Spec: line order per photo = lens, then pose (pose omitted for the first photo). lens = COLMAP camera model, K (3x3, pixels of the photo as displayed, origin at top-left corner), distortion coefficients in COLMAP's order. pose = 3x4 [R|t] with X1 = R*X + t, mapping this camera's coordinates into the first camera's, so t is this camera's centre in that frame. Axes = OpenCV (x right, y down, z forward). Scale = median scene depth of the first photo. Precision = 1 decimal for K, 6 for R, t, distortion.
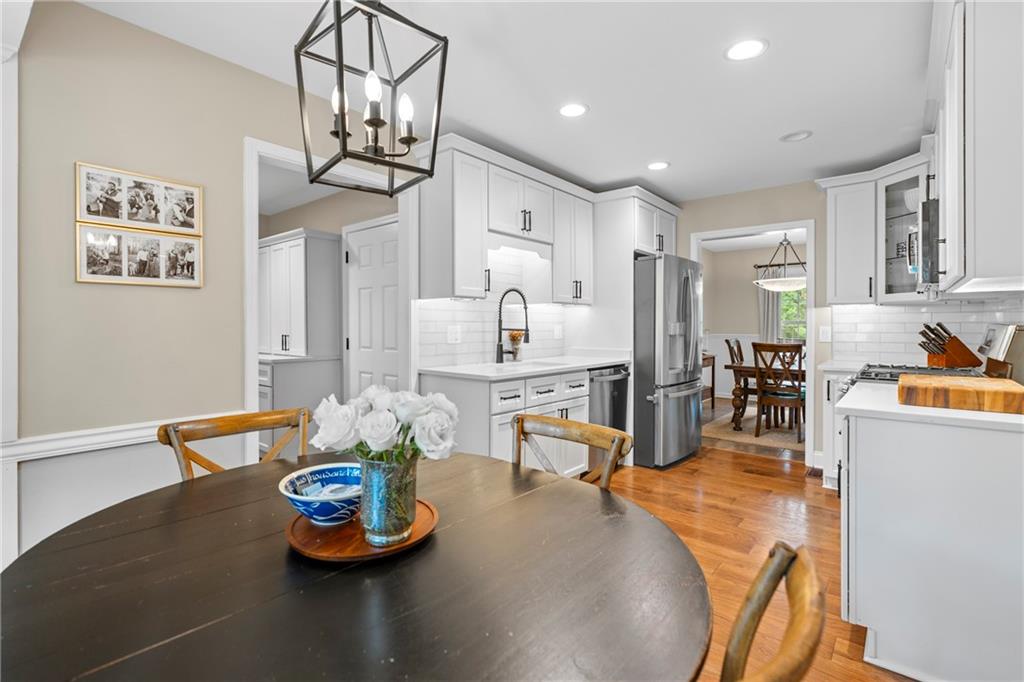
lens RADIAL K [[474.2, 0, 513.7], [0, 474.2, 327.3], [0, 0, 1]] dist [-0.001945, -0.000031]
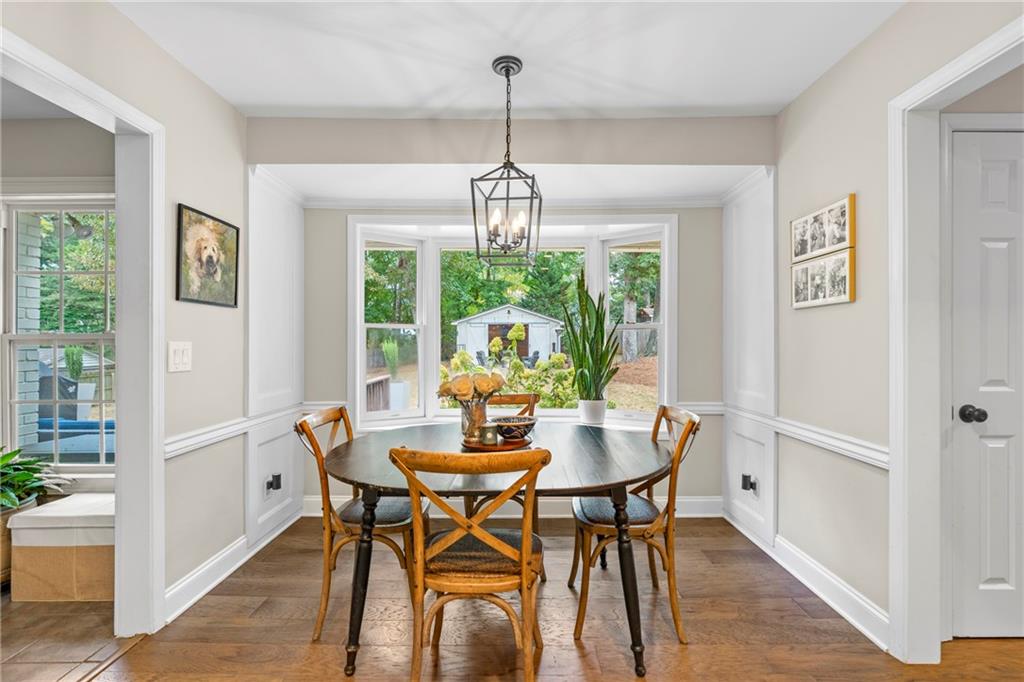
lens RADIAL K [[461.9, 0, 519.7], [0, 461.9, 343.1], [0, 0, 1]] dist [-0.000489, 0.000146]
pose [[-0.767599, -0.000320, -0.640930, 0.252344], [-0.001432, 0.999998, 0.001217, -0.000460], [0.640928, 0.001852, -0.767599, 0.748334]]
